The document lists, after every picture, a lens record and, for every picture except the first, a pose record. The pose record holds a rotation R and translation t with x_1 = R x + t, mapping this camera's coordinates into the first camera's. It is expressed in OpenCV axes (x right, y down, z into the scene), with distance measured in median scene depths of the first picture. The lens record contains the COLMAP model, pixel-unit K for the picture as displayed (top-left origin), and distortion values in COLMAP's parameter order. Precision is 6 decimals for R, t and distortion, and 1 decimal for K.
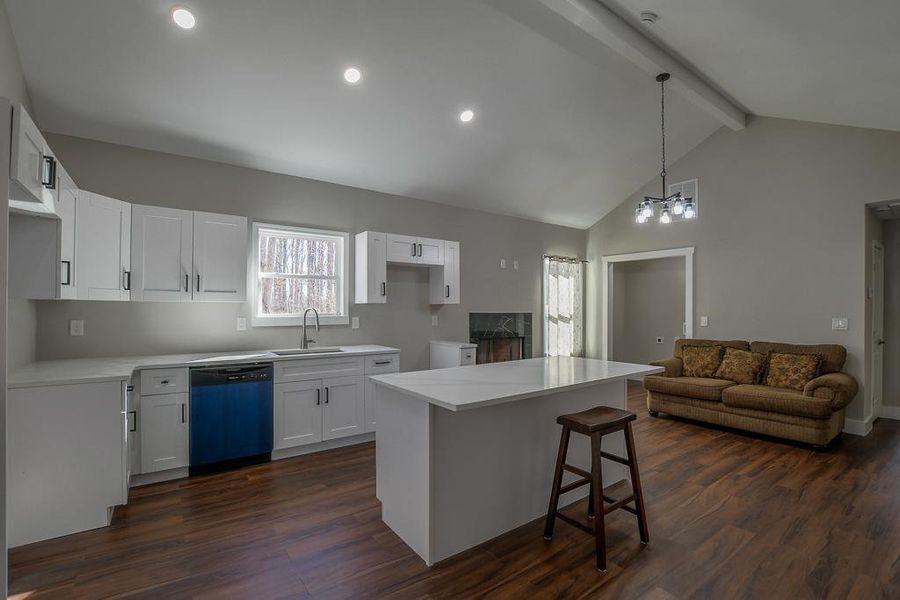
lens RADIAL K [[408.0, 0, 446.7], [0, 408.0, 303.1], [0, 0, 1]] dist [-0.023102, 0.000357]
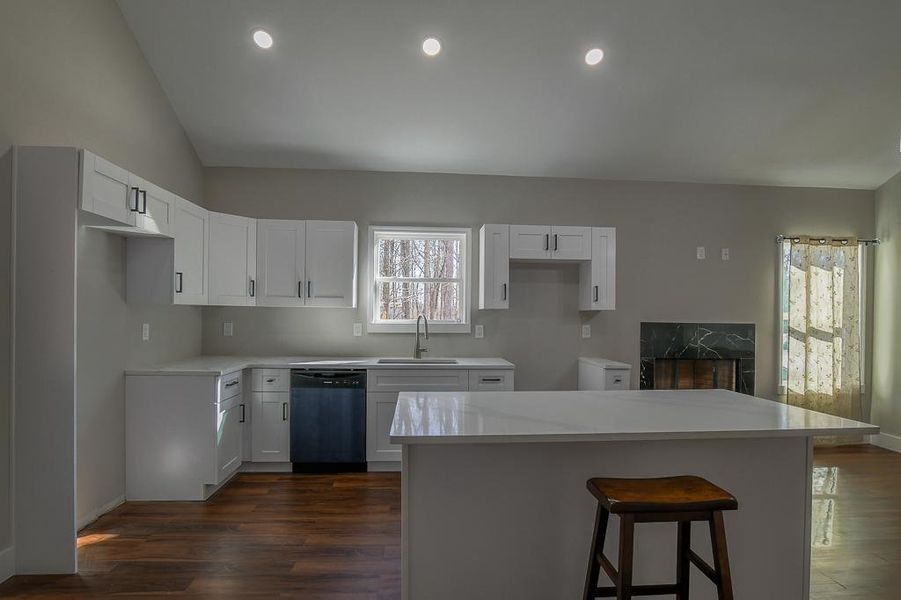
lens RADIAL K [[465.6, 0, 449.1], [0, 465.6, 315.0], [0, 0, 1]] dist [-0.021846, 0.000582]
pose [[0.853246, 0.006517, -0.521468, 0.243205], [-0.001748, 0.999952, 0.009637, 0.003972], [0.521506, -0.007311, 0.853216, 0.125757]]
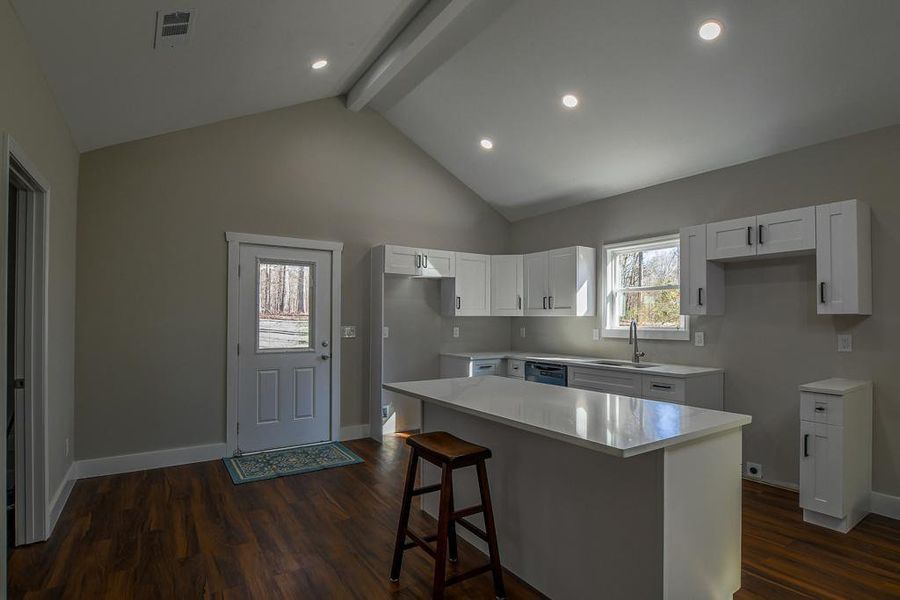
lens RADIAL K [[448.0, 0, 458.7], [0, 448.0, 314.2], [0, 0, 1]] dist [-0.024488, 0.000795]
pose [[-0.020287, -0.014811, -0.999684, 0.694464], [0.007433, 0.999860, -0.014965, 0.008031], [0.999767, -0.007735, -0.020174, 0.550512]]
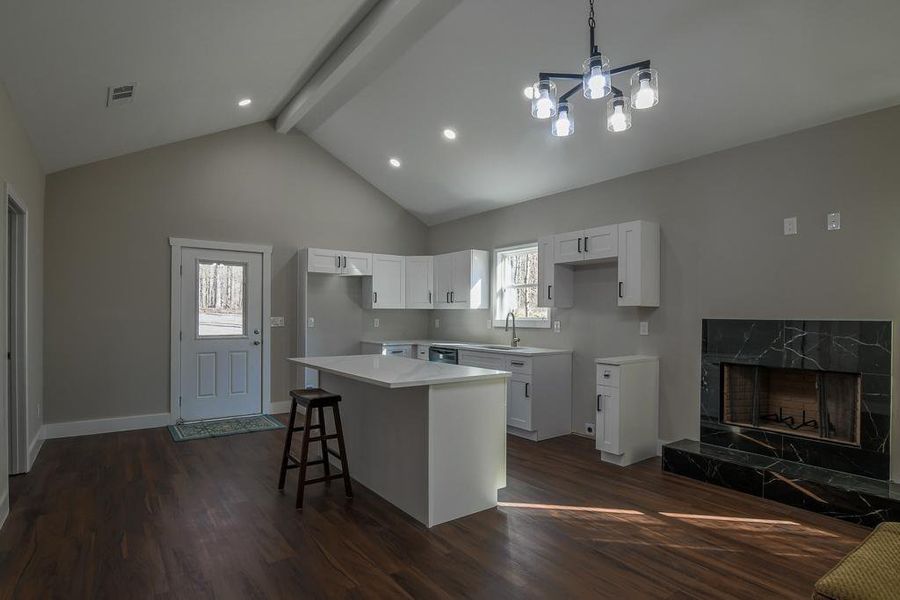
lens RADIAL K [[465.1, 0, 448.6], [0, 465.1, 315.0], [0, 0, 1]] dist [-0.021846, 0.000582]
pose [[0.014272, -0.003392, -0.999892, 0.948647], [0.006433, 0.999974, -0.003300, 0.021253], [0.999877, -0.006385, 0.014293, 0.732703]]
